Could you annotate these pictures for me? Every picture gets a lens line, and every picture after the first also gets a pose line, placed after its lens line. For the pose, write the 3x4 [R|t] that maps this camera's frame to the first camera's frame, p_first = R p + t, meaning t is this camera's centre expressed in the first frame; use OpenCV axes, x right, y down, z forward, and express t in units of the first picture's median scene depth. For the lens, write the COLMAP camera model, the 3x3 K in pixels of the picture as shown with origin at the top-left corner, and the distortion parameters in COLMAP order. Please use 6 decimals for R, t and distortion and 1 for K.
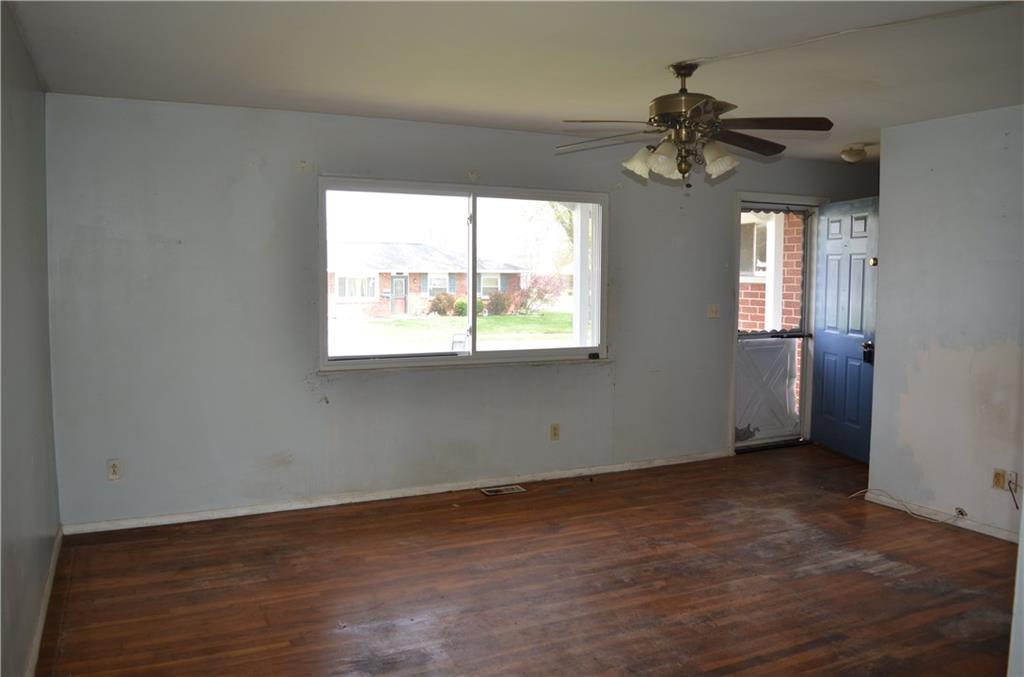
lens RADIAL K [[792.7, 0, 512.3], [0, 792.7, 339.3], [0, 0, 1]] dist [-0.085993, 0.006428]
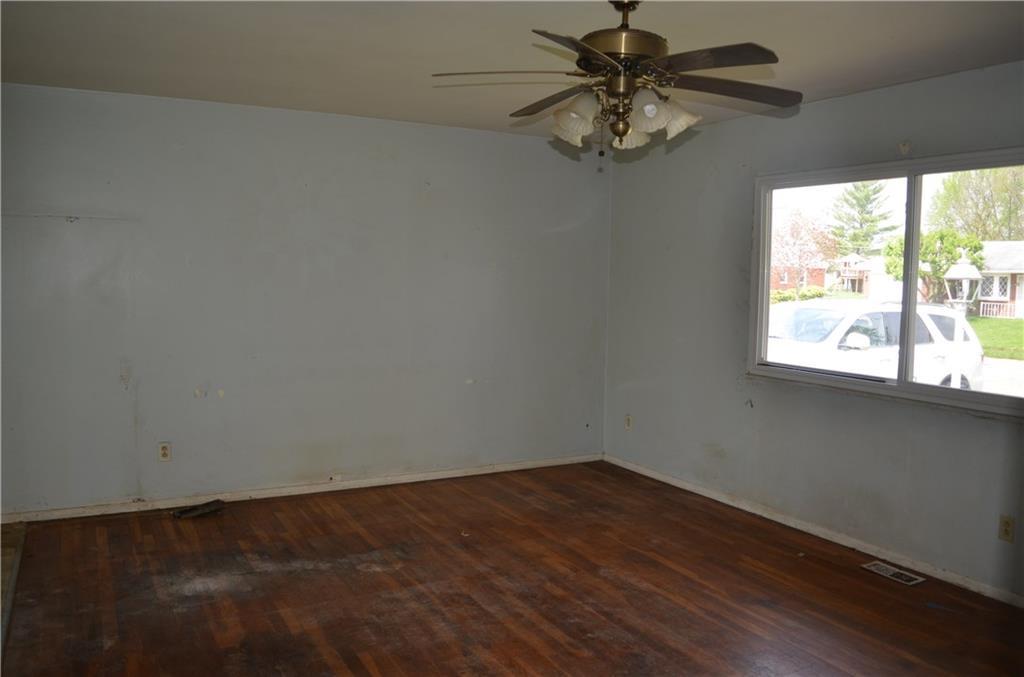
lens RADIAL K [[792.7, 0, 512.5], [0, 792.7, 336.0], [0, 0, 1]] dist [-0.085993, 0.006428]
pose [[0.059472, 0.074690, -0.995432, 0.829956], [-0.098687, 0.992752, 0.068593, -0.051654], [0.993340, 0.094156, 0.066412, 0.729018]]
